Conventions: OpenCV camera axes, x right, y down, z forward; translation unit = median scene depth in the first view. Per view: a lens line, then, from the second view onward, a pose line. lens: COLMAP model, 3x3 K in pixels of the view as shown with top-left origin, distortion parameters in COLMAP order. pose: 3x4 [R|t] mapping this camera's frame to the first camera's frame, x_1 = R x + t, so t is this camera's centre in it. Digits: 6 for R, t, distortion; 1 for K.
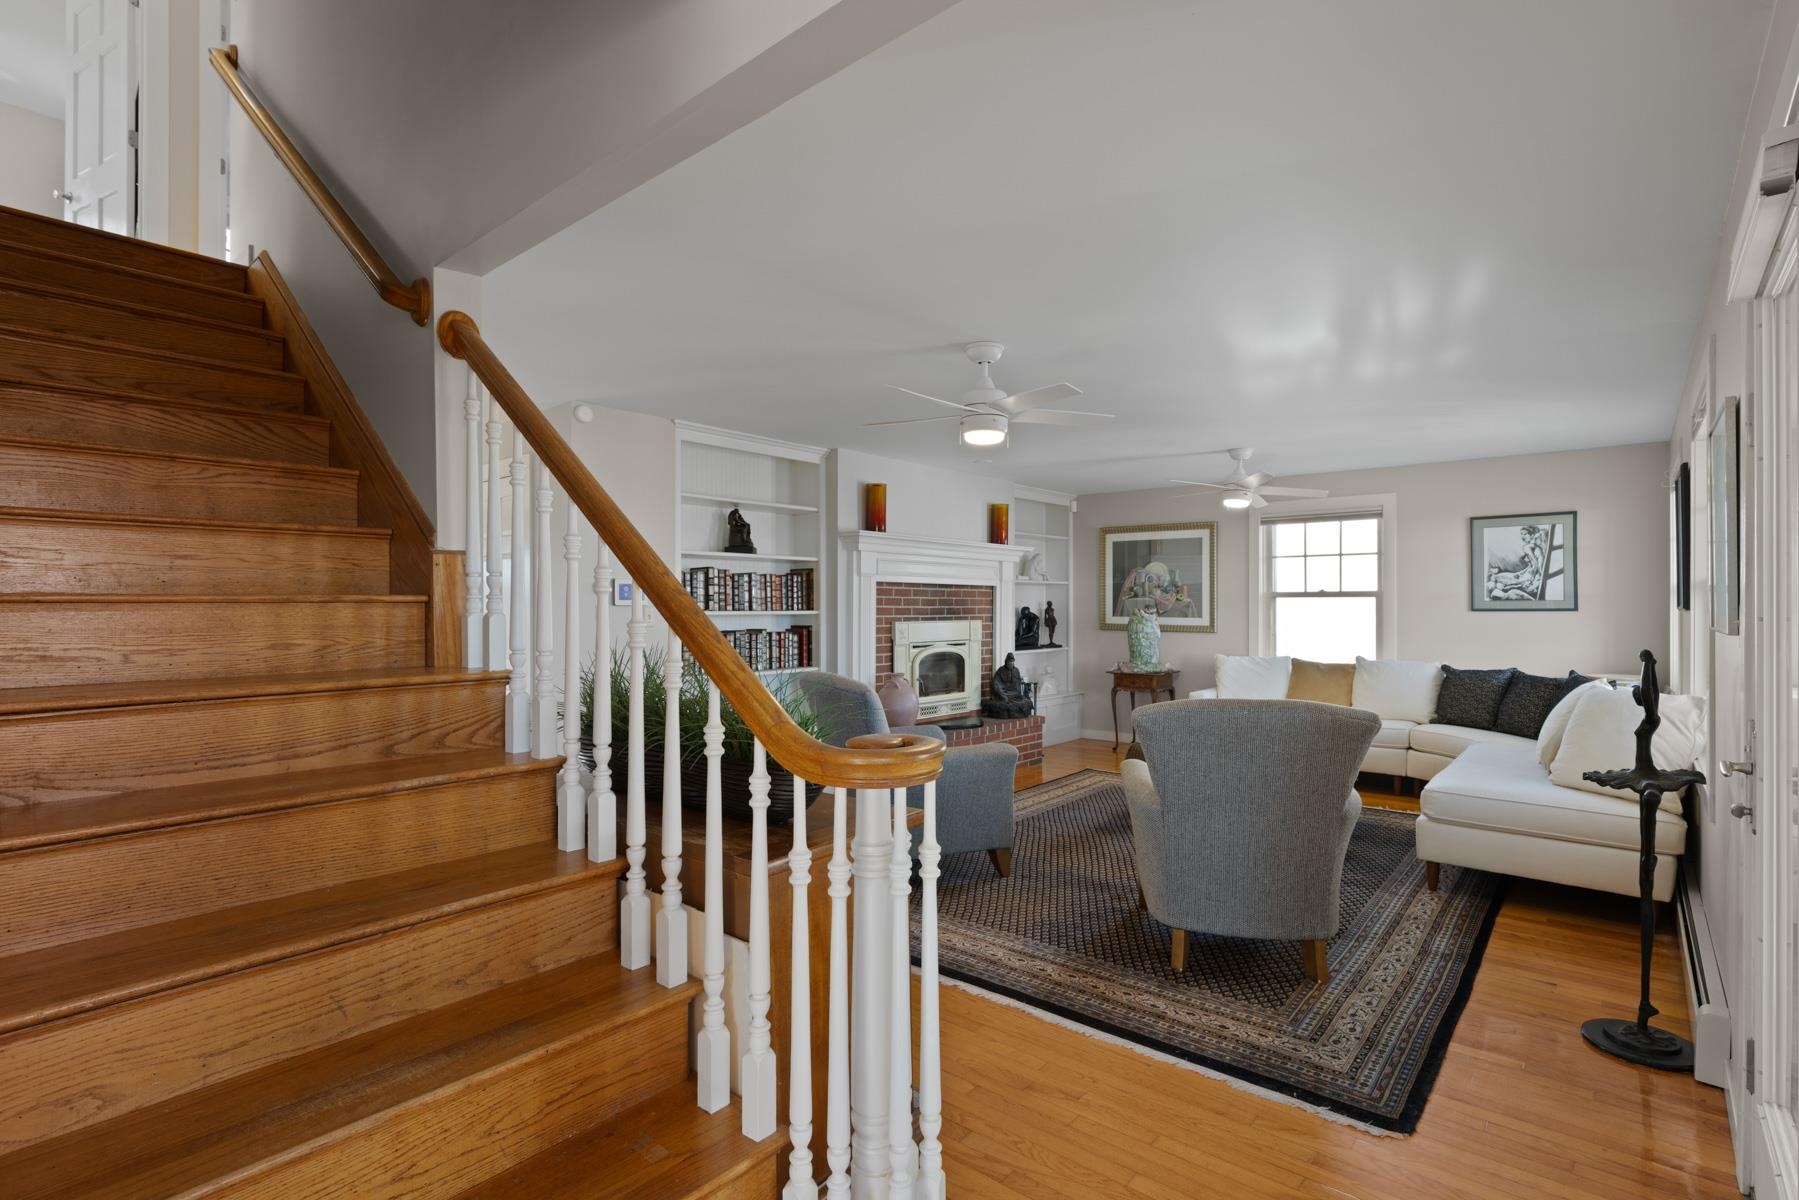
lens RADIAL K [[852.0, 0, 902.7], [0, 852.0, 606.5], [0, 0, 1]] dist [-0.010583, -0.000290]
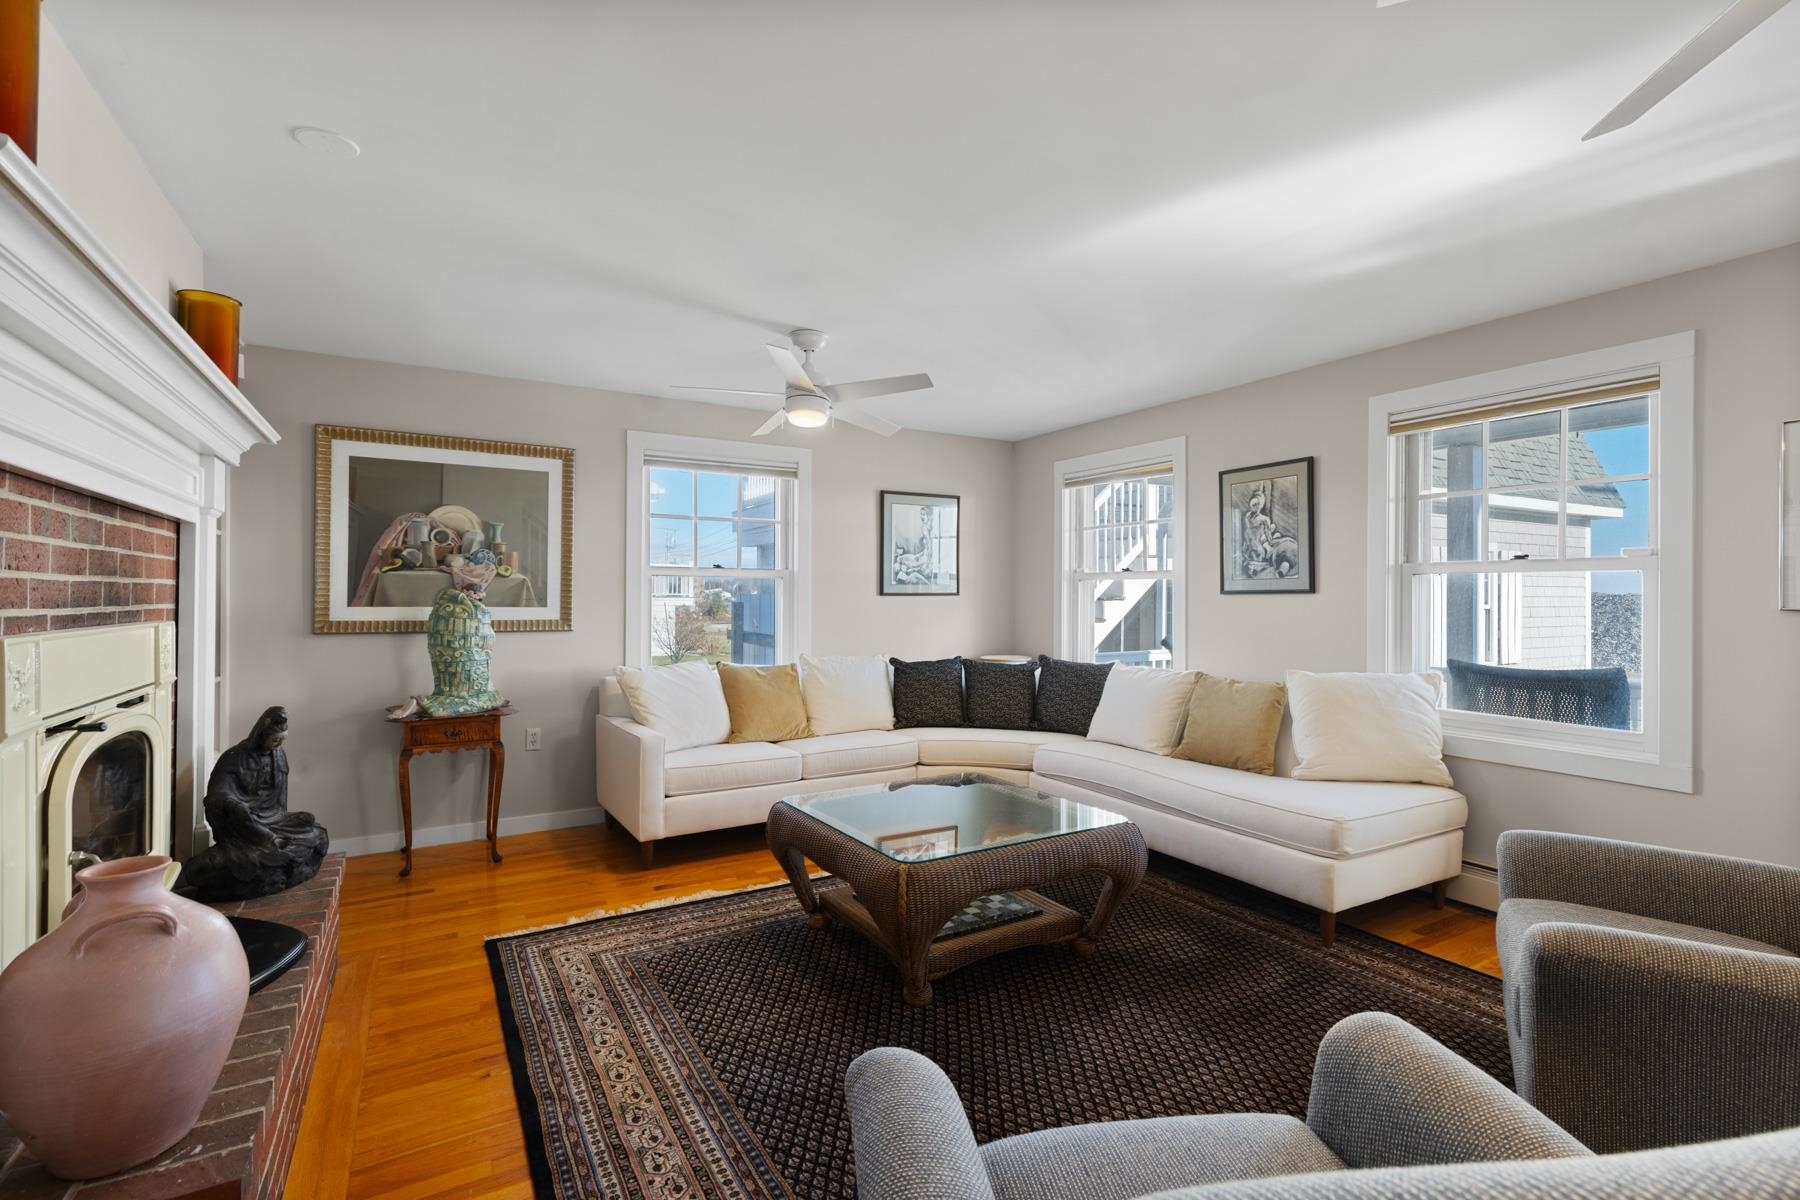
lens RADIAL K [[821.4, 0, 918.6], [0, 821.4, 596.3], [0, 0, 1]] dist [0.011408, -0.000405]
pose [[0.315806, 0.000291, 0.948824, -0.136003], [-0.003457, 0.999994, 0.000844, 0.005384], [-0.948818, -0.003547, 0.315805, 0.678236]]
